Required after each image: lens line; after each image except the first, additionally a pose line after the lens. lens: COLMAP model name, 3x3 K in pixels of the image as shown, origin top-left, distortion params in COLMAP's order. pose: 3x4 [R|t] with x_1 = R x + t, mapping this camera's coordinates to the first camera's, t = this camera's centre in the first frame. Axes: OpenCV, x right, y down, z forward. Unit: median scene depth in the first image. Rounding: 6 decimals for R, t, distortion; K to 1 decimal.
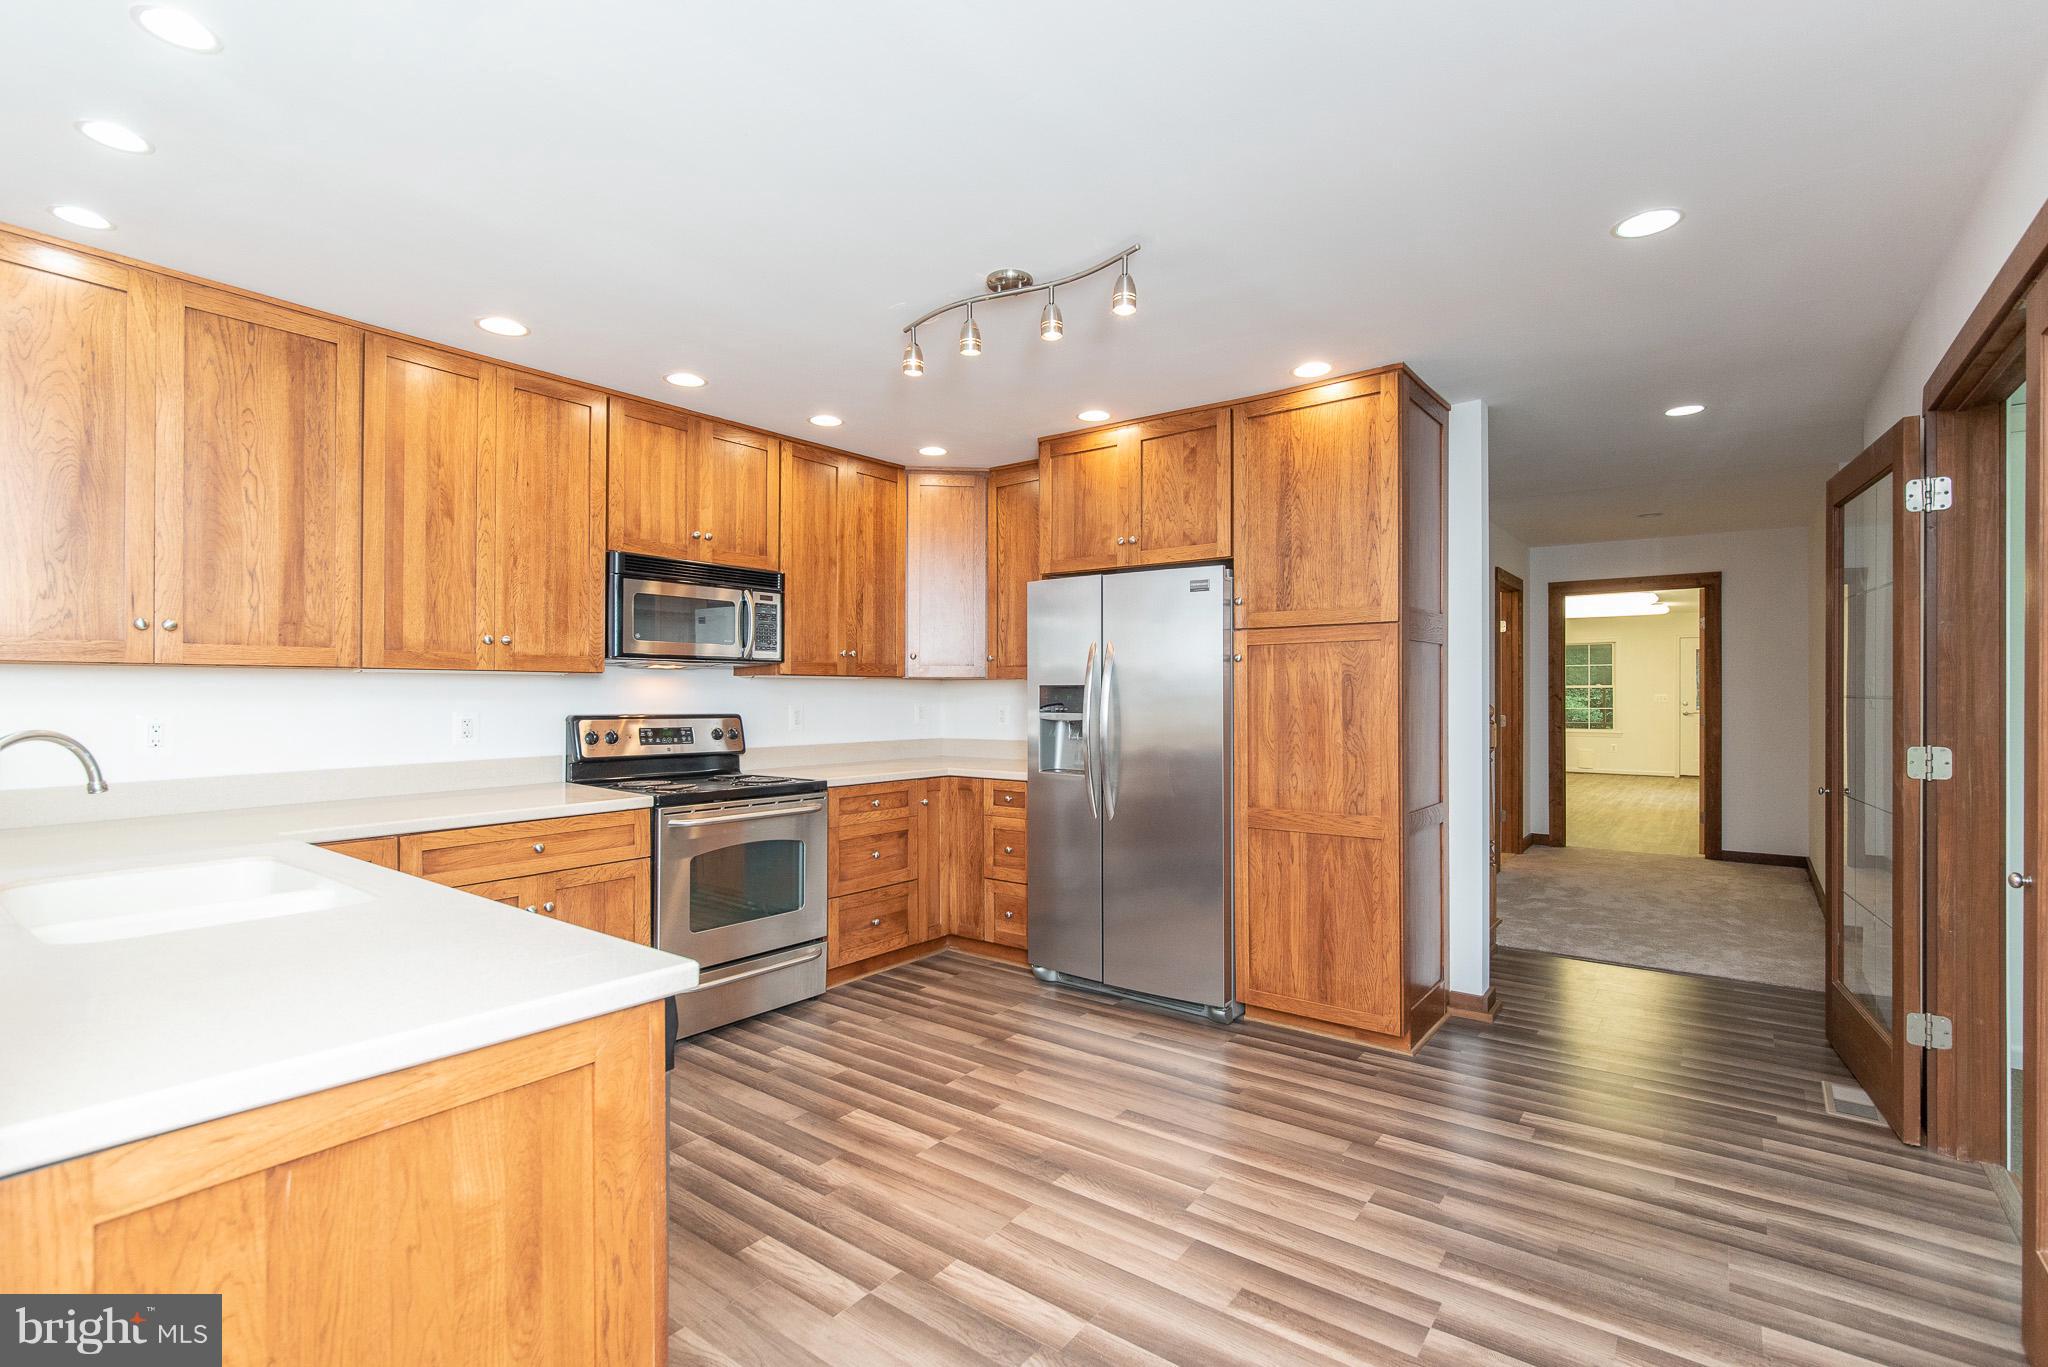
lens RADIAL K [[937.6, 0, 1026.5], [0, 937.6, 691.5], [0, 0, 1]] dist [-0.001670, -0.000184]
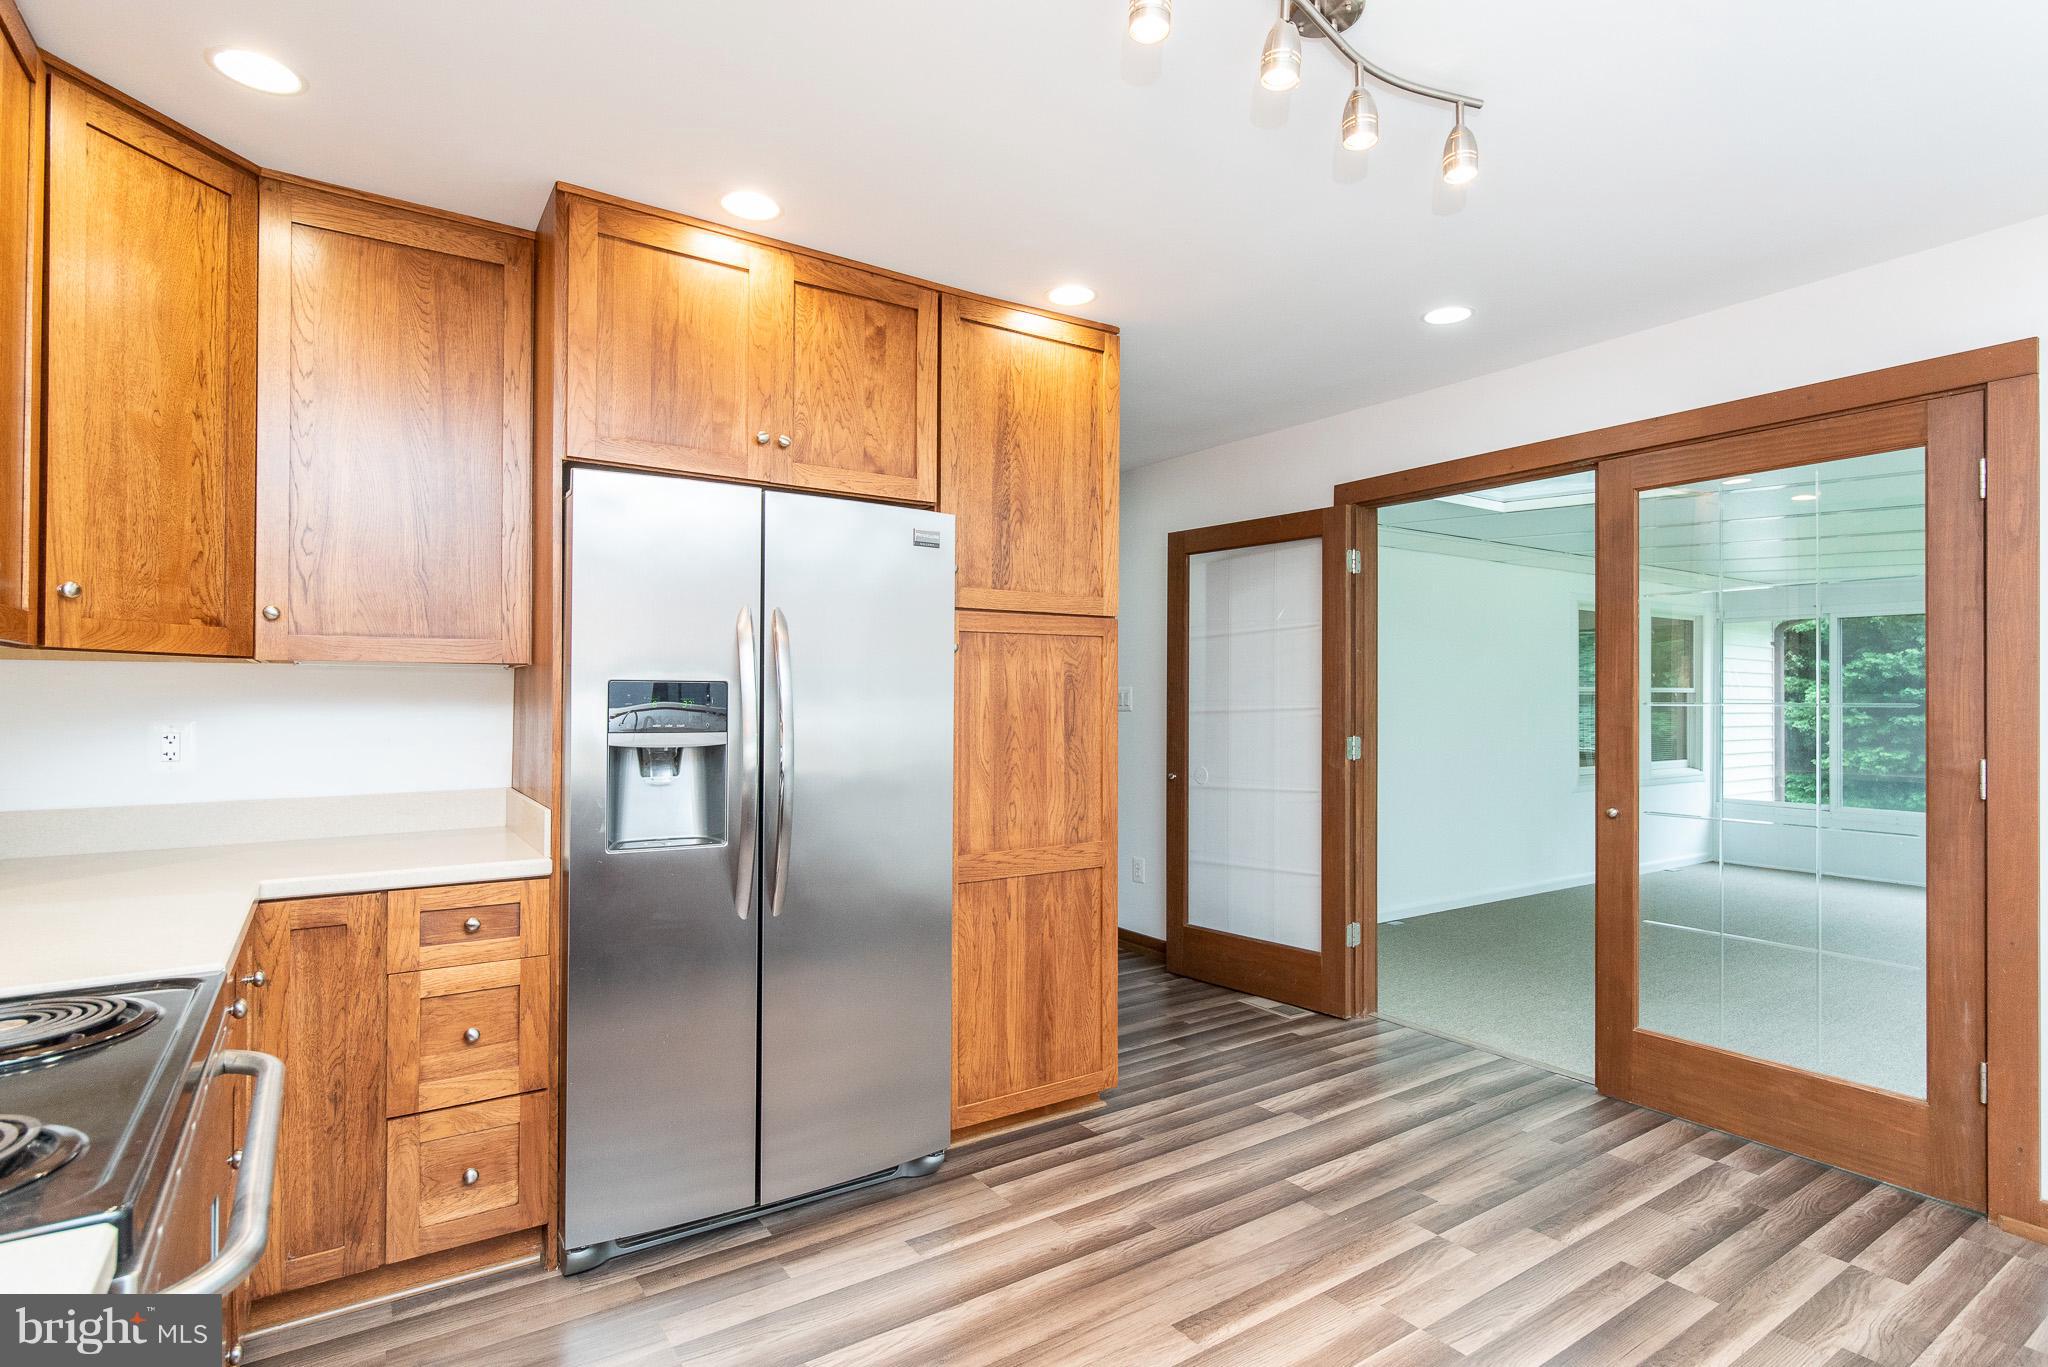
lens RADIAL K [[1033.0, 0, 1038.9], [0, 1033.0, 686.8], [0, 0, 1]] dist [0.004138, 0.001080]
pose [[0.315594, 0.012166, 0.948816, -0.522365], [-0.005239, 0.999925, -0.011079, 0.002269], [-0.948880, -0.001475, 0.315634, 0.719476]]
